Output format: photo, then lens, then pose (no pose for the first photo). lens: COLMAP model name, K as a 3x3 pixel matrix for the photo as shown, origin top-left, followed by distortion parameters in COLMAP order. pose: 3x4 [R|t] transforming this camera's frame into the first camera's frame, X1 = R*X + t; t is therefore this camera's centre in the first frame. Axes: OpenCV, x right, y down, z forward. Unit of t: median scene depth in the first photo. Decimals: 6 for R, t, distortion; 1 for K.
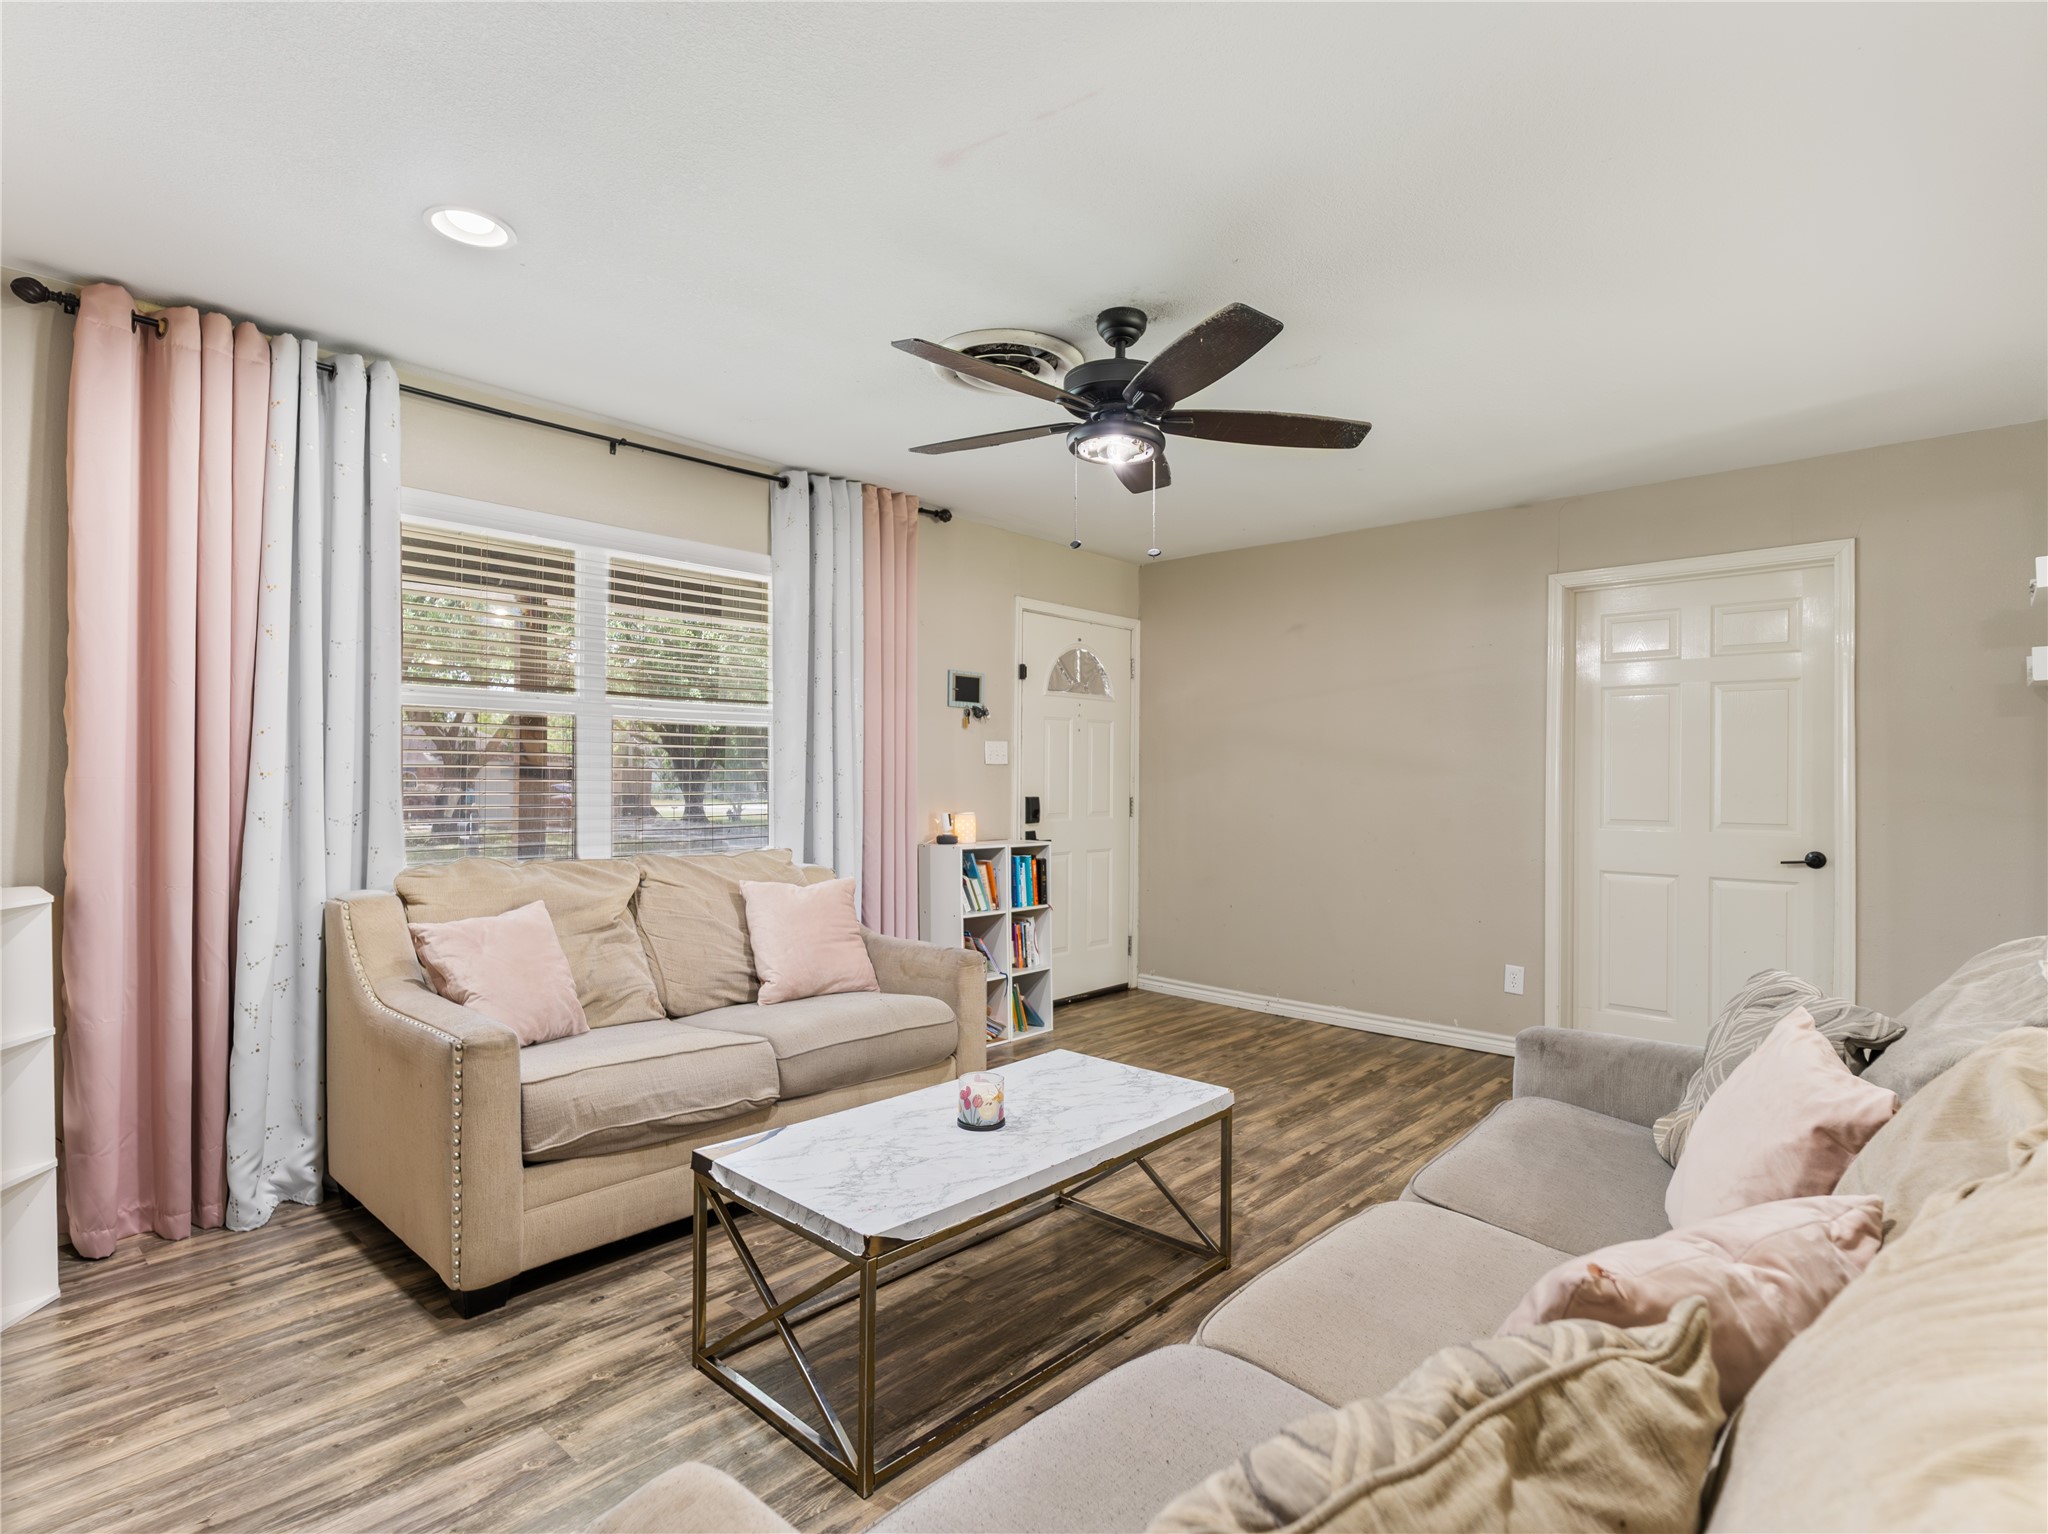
lens RADIAL K [[1032.0, 0, 1026.4], [0, 1032.0, 776.9], [0, 0, 1]] dist [-0.006875, 0.000149]
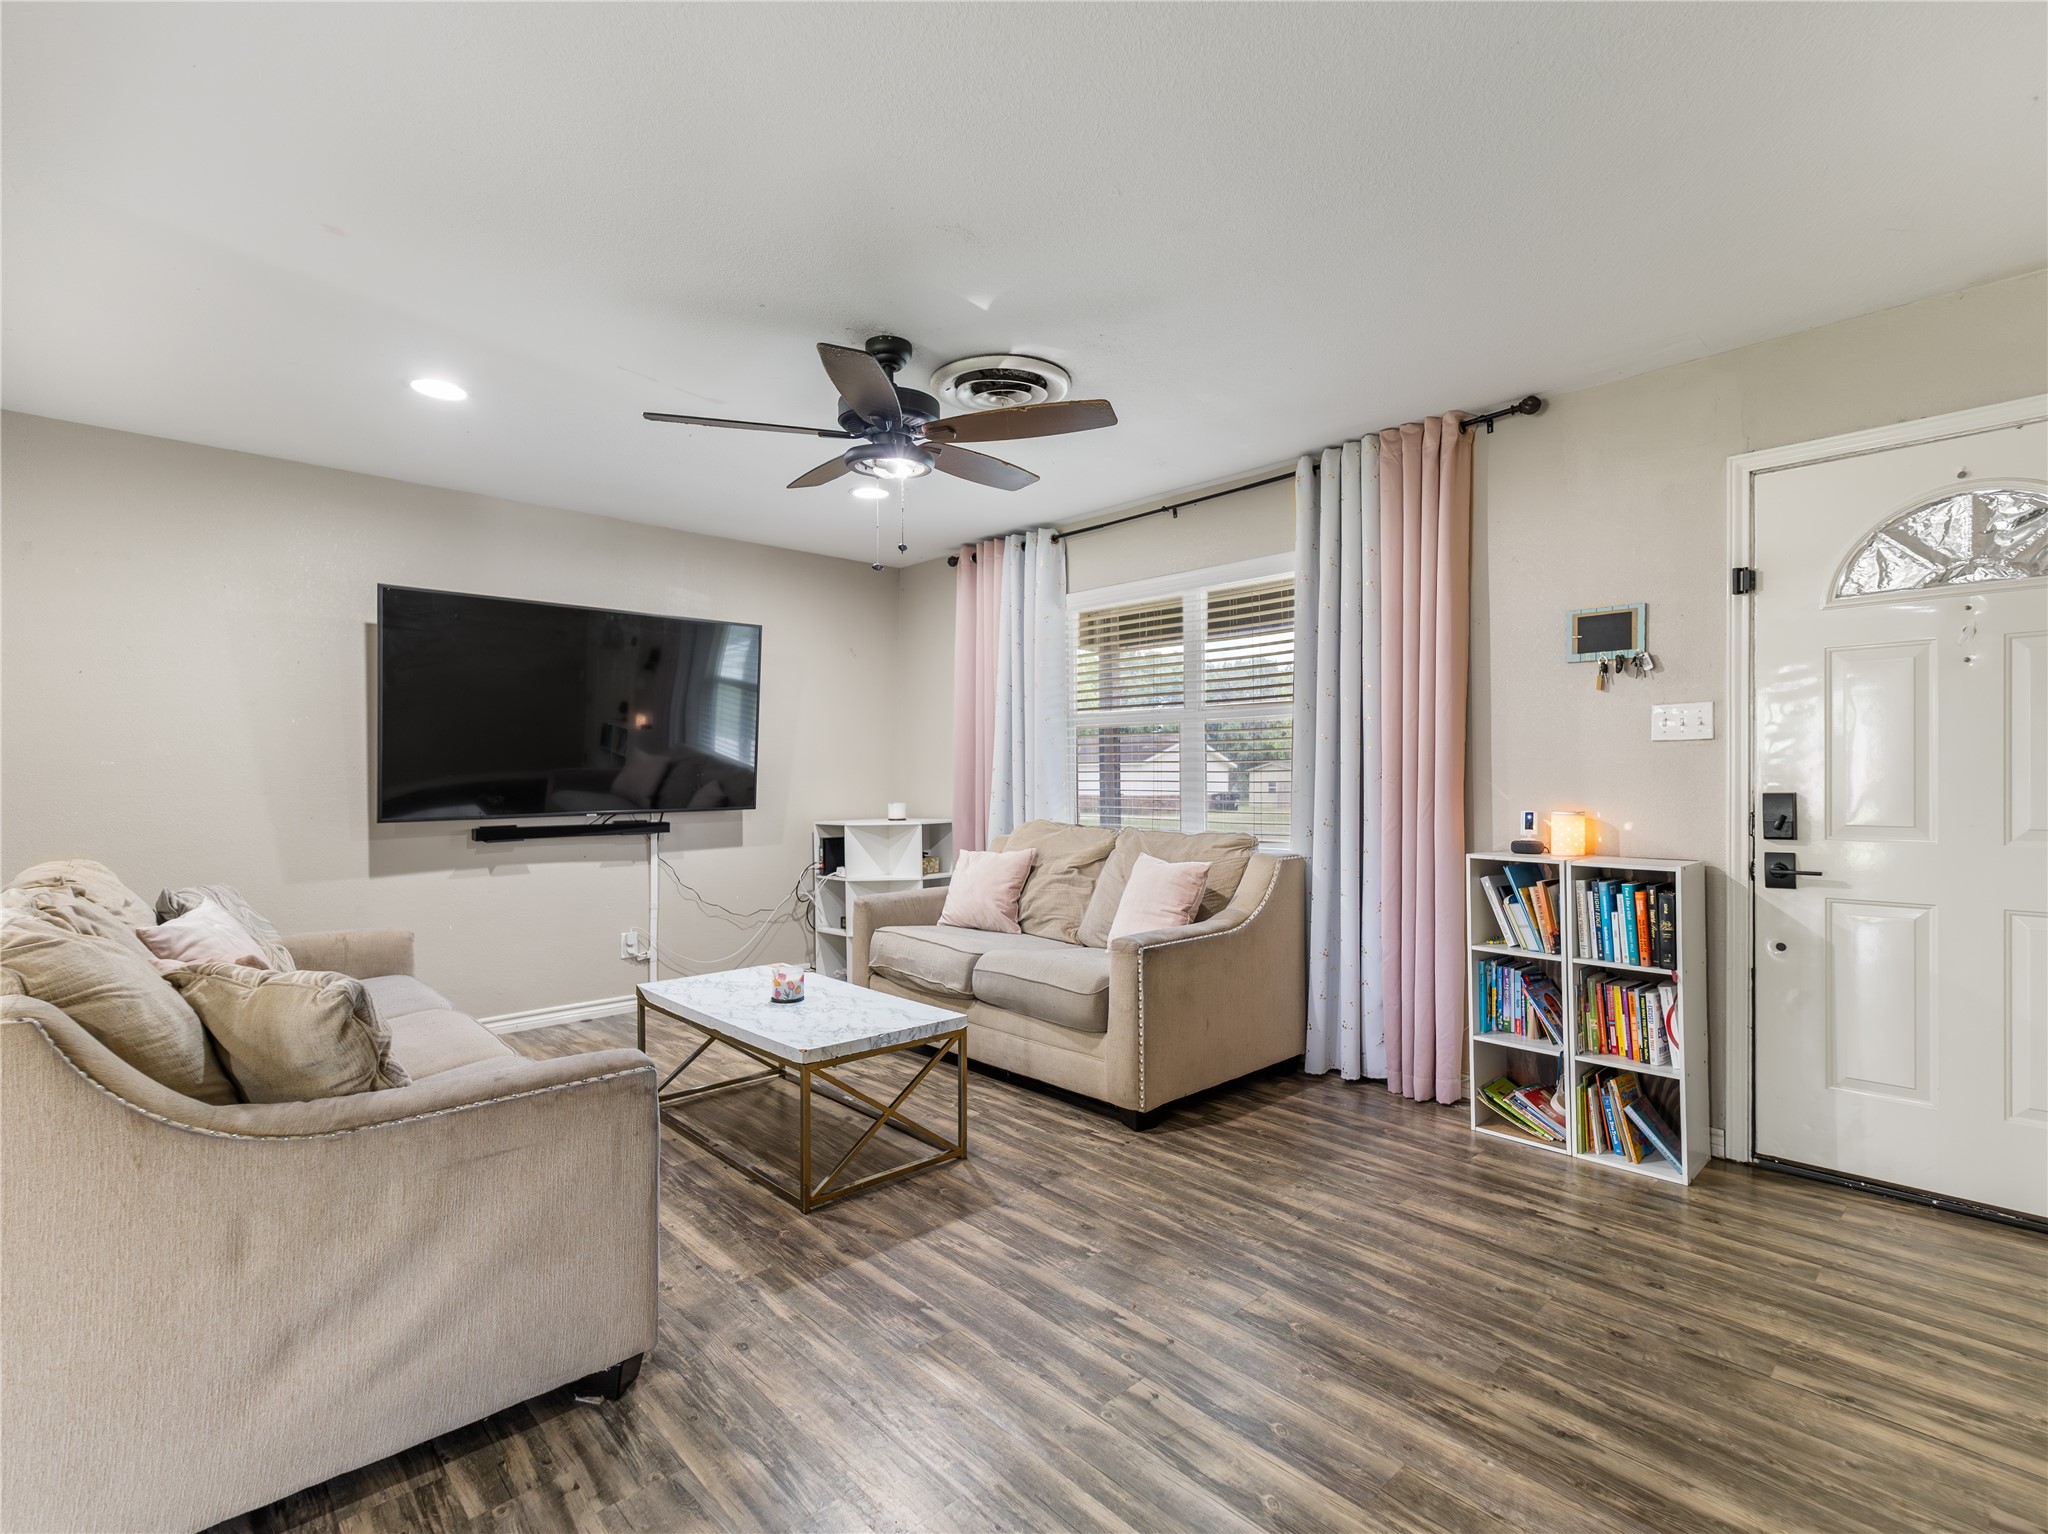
lens RADIAL K [[972.1, 0, 1028.8], [0, 972.1, 781.5], [0, 0, 1]] dist [0.007113, -0.000207]
pose [[-0.063773, 0.001160, -0.997964, 0.777325], [0.004201, 0.999991, 0.000894, 0.014164], [0.997956, -0.004136, -0.063778, 0.841290]]
